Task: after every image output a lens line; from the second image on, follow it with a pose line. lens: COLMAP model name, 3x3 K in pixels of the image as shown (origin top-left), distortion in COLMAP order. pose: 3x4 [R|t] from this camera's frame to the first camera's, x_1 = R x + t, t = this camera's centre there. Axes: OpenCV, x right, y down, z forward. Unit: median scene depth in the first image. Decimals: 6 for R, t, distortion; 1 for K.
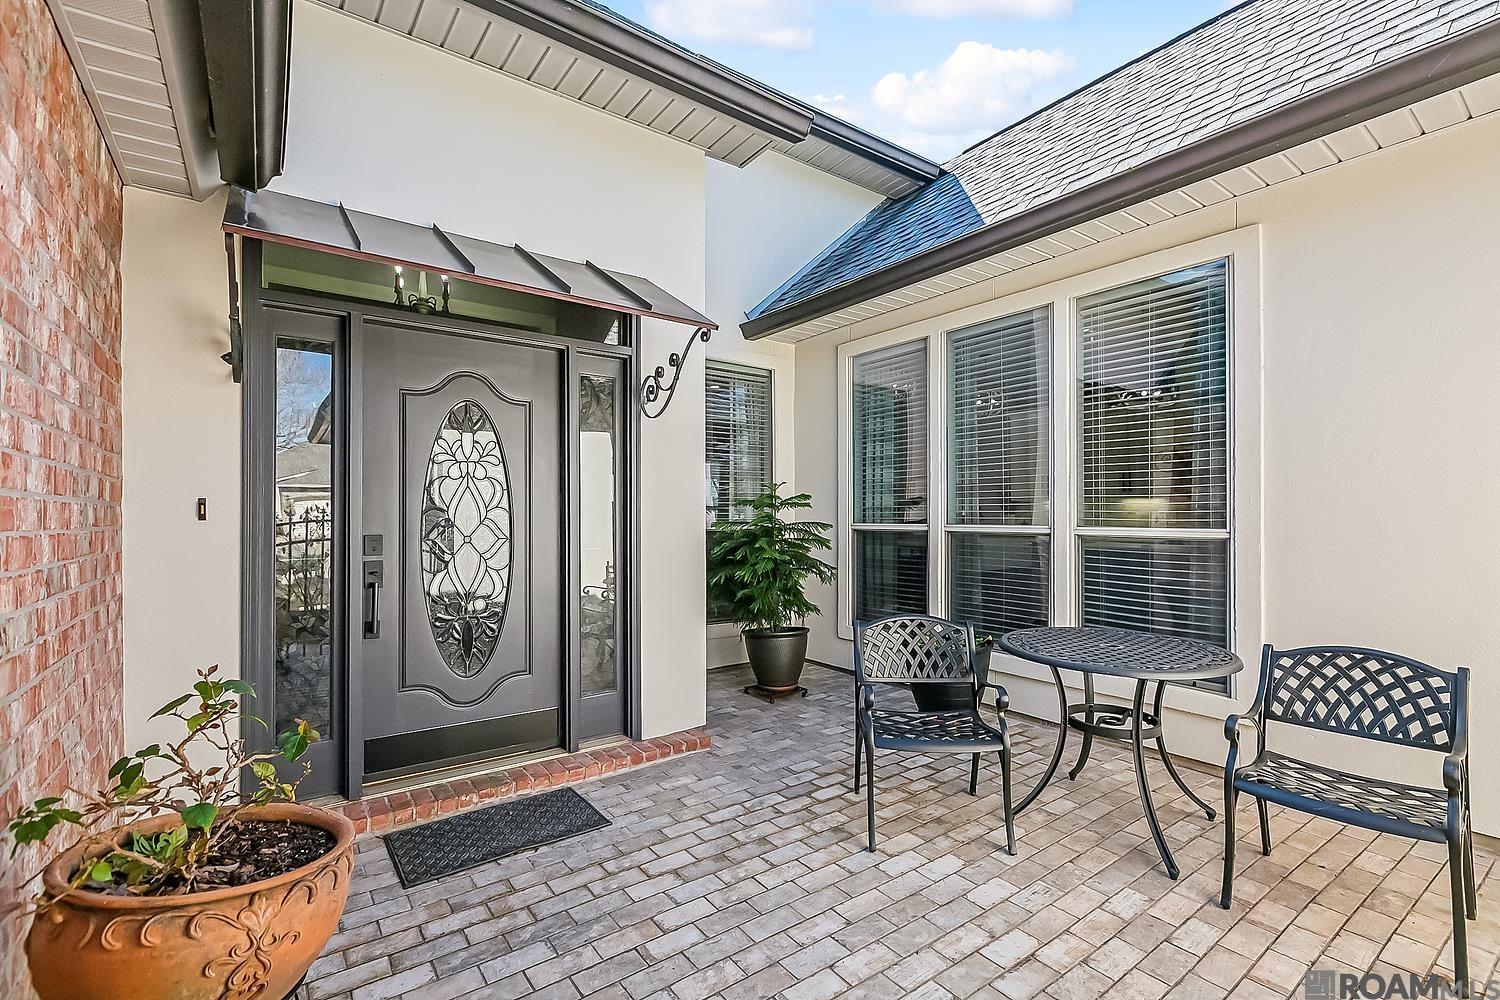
lens RADIAL K [[692.4, 0, 753.4], [0, 692.4, 500.7], [0, 0, 1]] dist [0.003770, -0.000236]
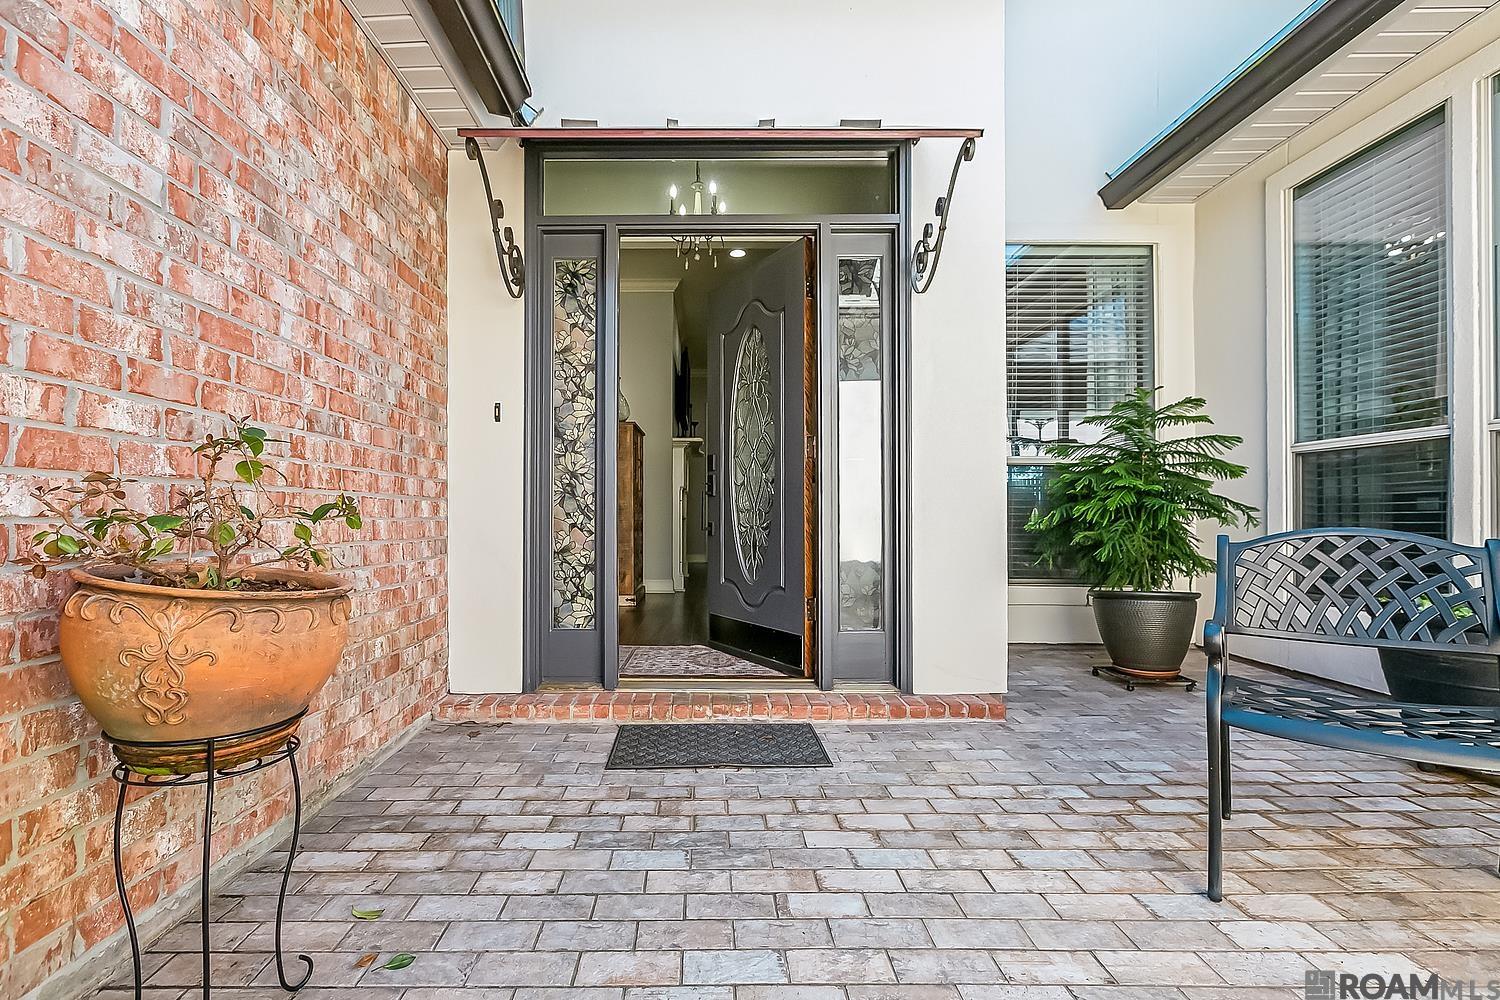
lens RADIAL K [[692.4, 0, 714.7], [0, 692.4, 518.5], [0, 0, 1]] dist [0.003770, -0.000236]
pose [[0.792418, -0.005545, -0.609953, 0.170407], [0.002828, 0.999981, -0.005416, 0.163312], [0.609972, 0.002567, 0.792419, 0.244920]]
